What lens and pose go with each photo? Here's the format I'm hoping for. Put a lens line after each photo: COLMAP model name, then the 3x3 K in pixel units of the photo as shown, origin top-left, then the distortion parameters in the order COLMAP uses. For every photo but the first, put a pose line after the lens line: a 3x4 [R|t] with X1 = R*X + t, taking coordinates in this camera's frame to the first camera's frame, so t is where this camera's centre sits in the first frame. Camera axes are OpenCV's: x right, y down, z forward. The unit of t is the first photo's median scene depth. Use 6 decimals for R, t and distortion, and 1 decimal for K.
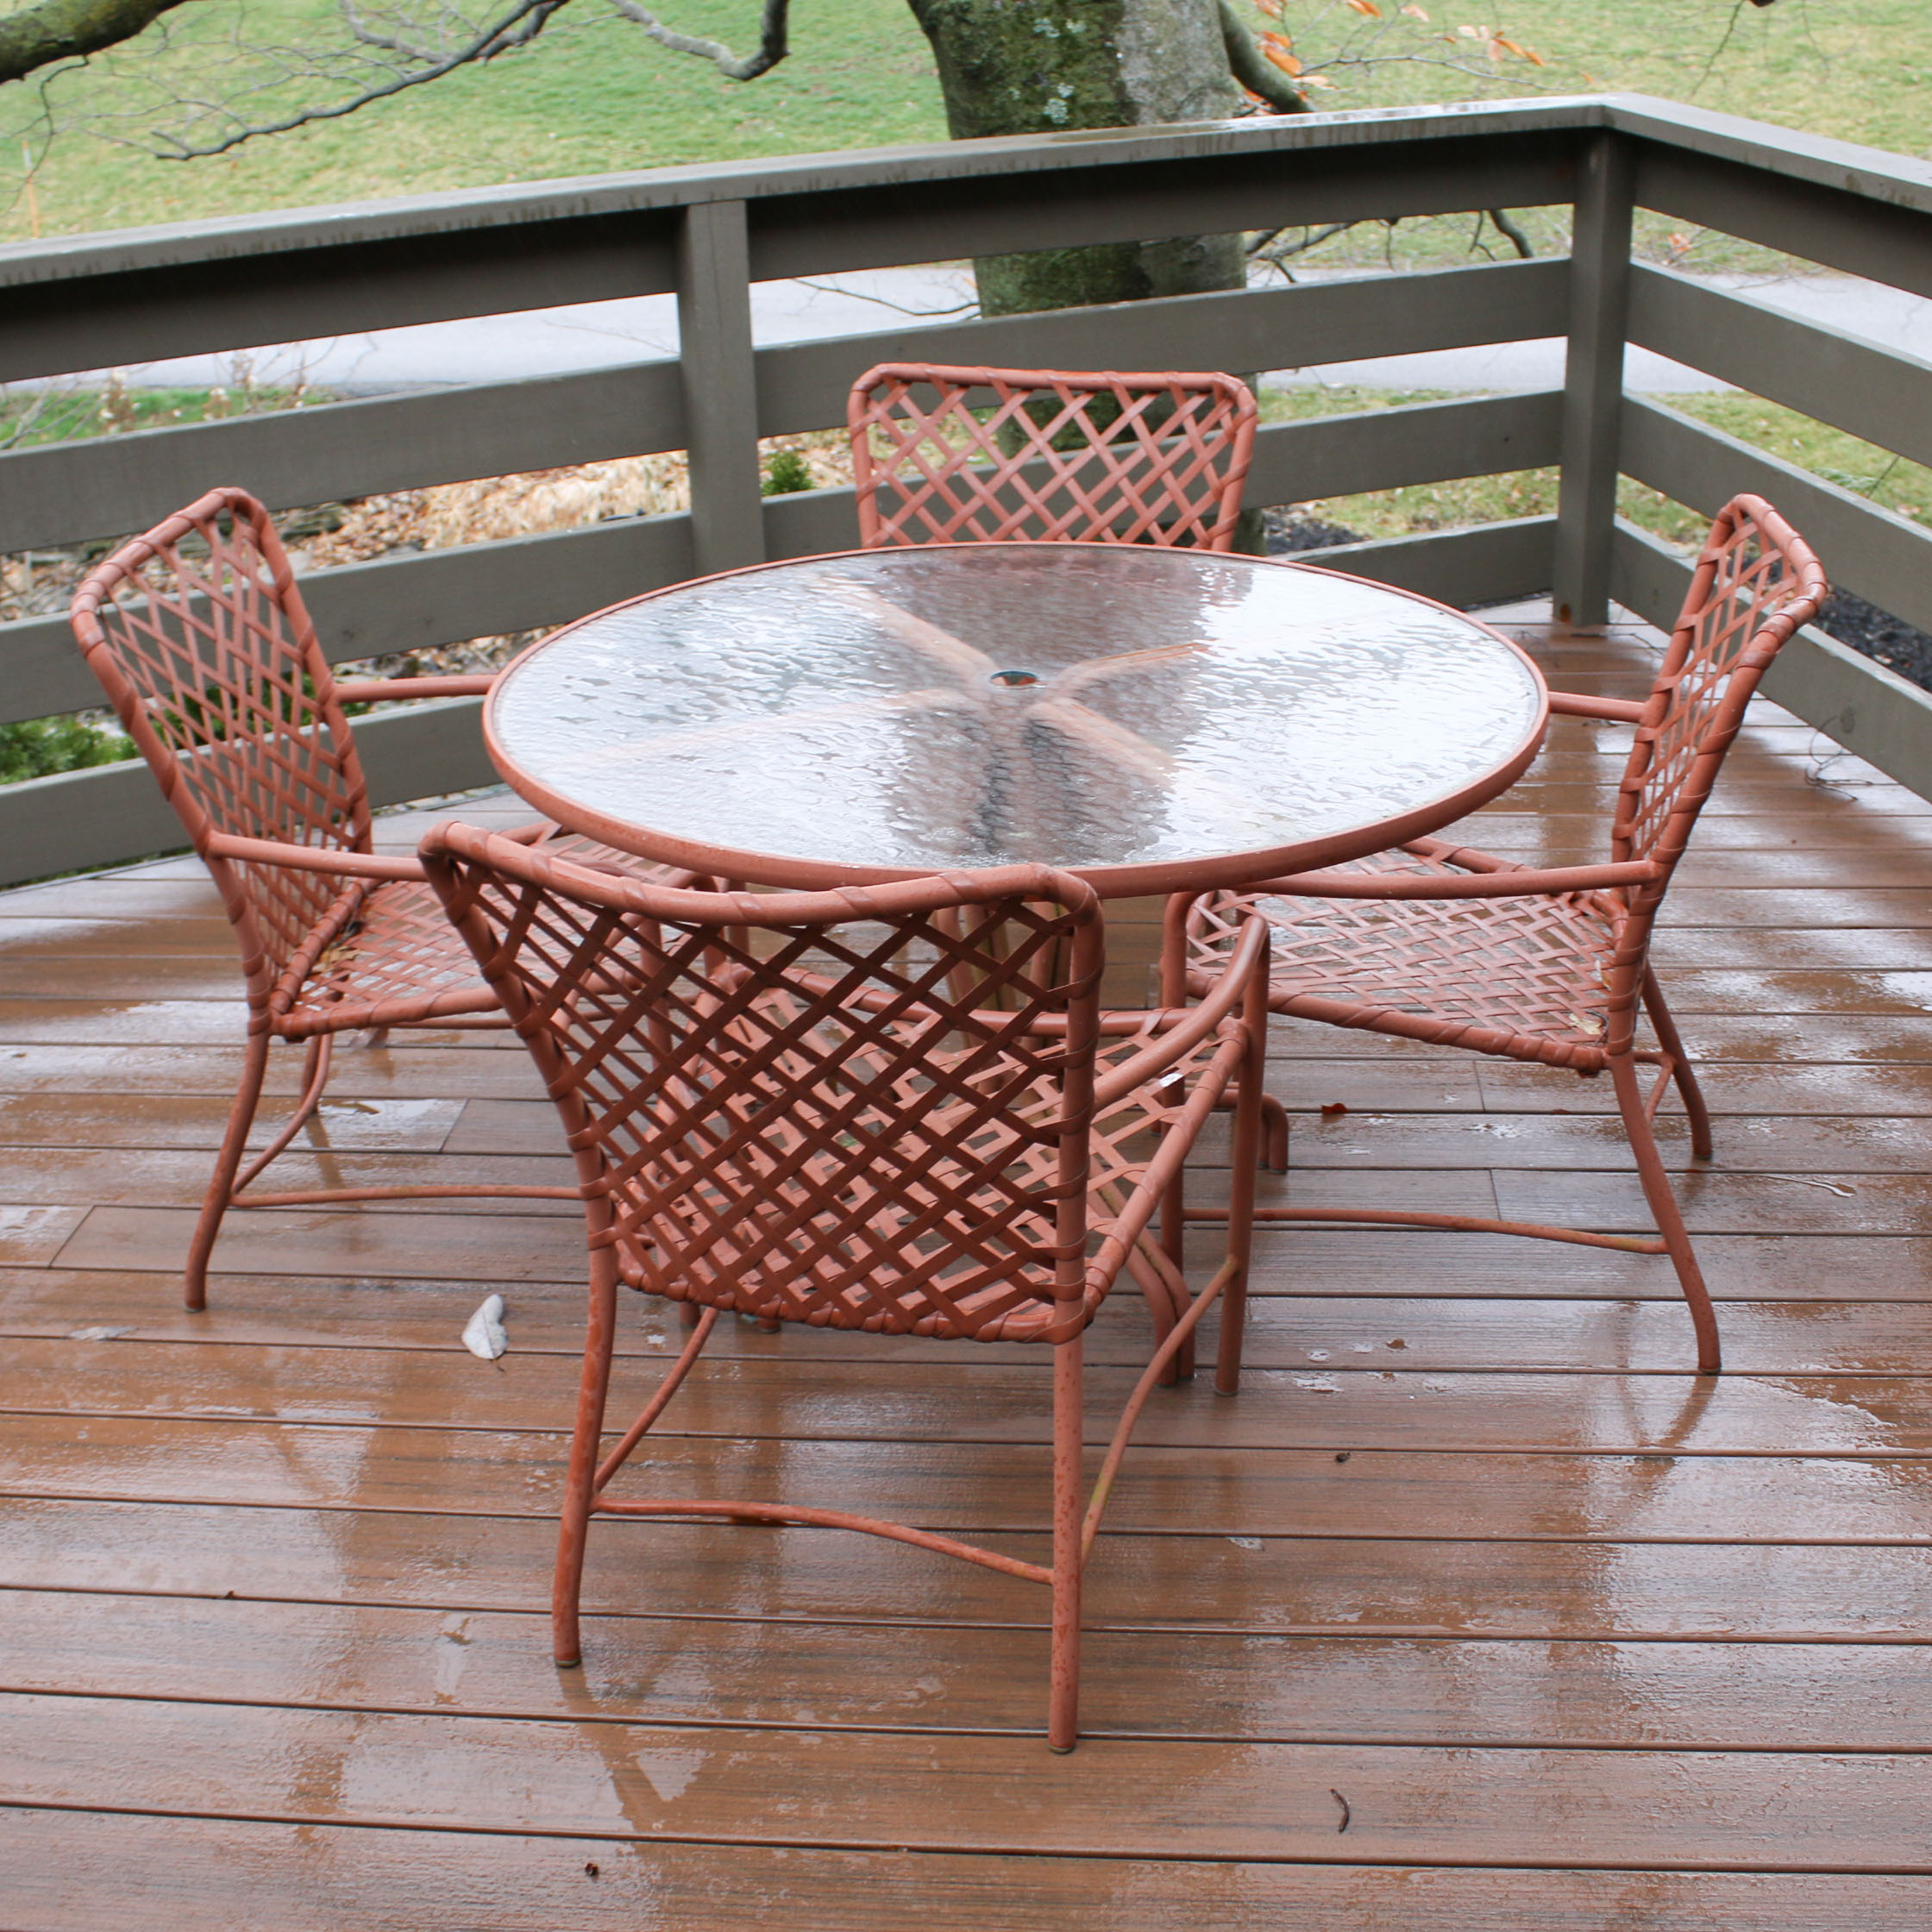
lens RADIAL K [[2709.6, 0, 1005.4], [0, 2709.6, 1011.2], [0, 0, 1]] dist [-0.149079, 0.000000]
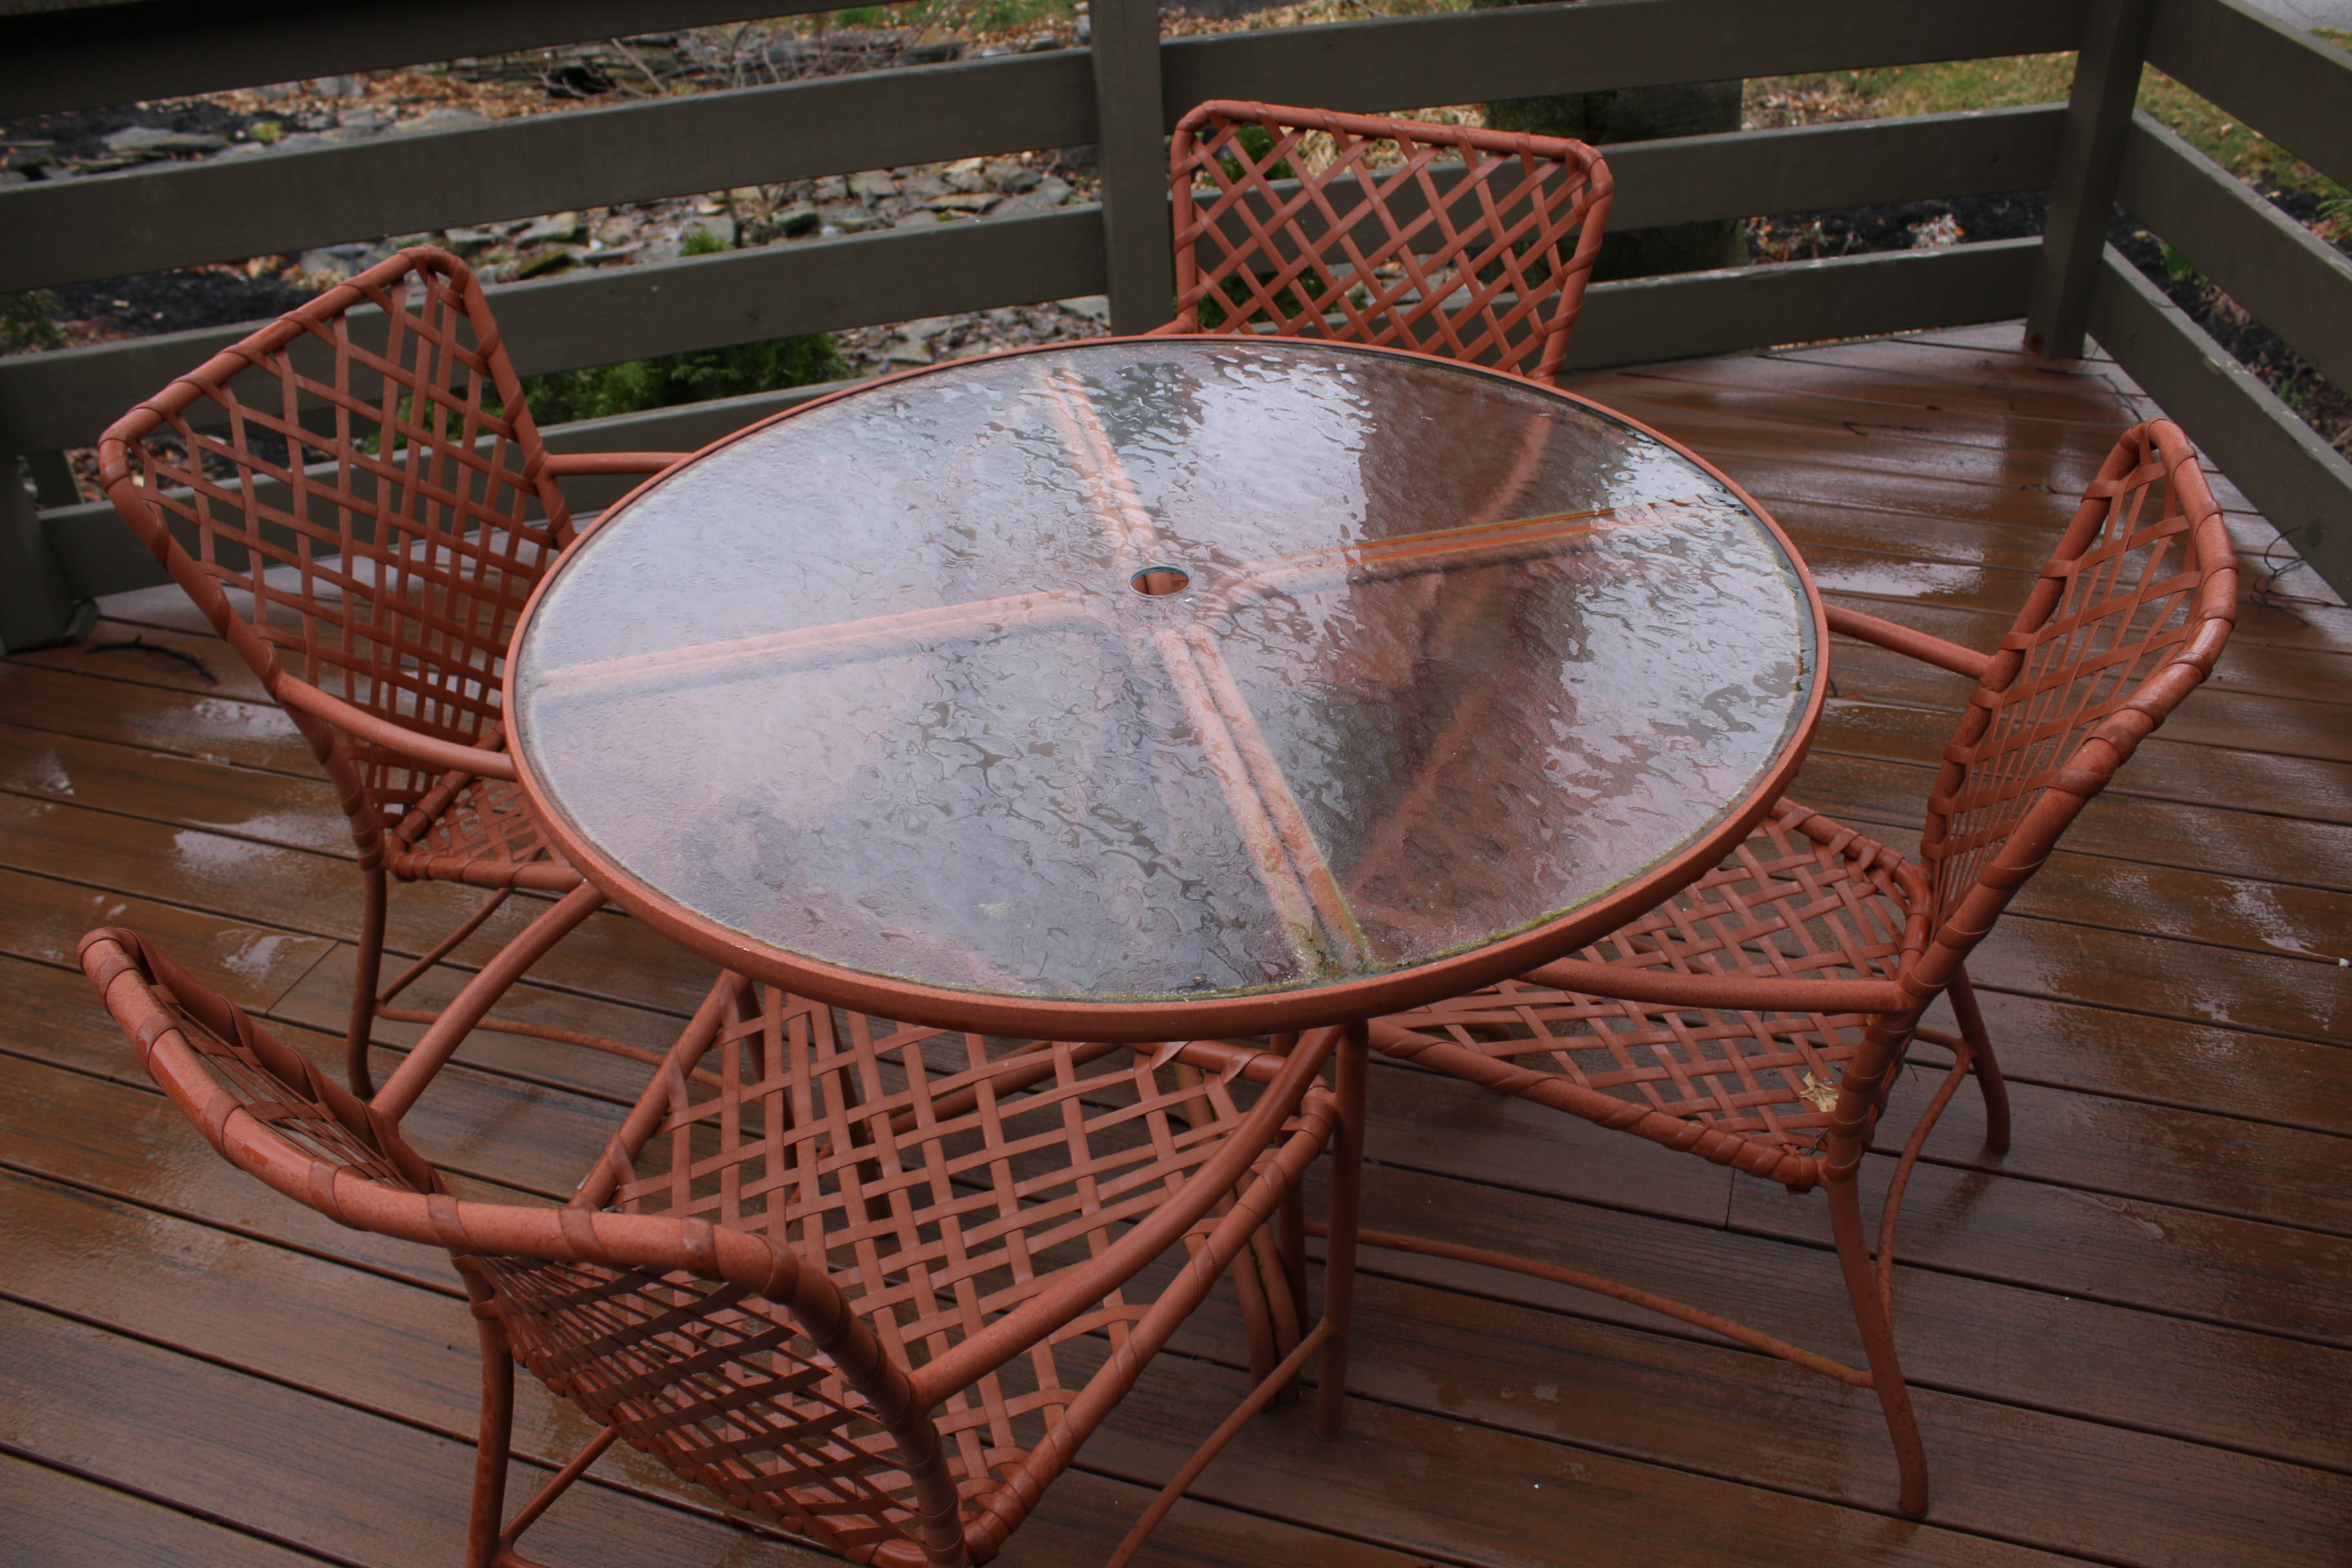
lens RADIAL K [[2001.6, 0, 1171.9], [0, 2001.6, 805.2], [0, 0, 1]] dist [-0.136399, 0.064496]
pose [[0.967533, 0.125736, -0.219251, 0.150448], [-0.082777, 0.977272, 0.195158, -0.179344], [0.238806, -0.170673, 0.955951, 0.425287]]
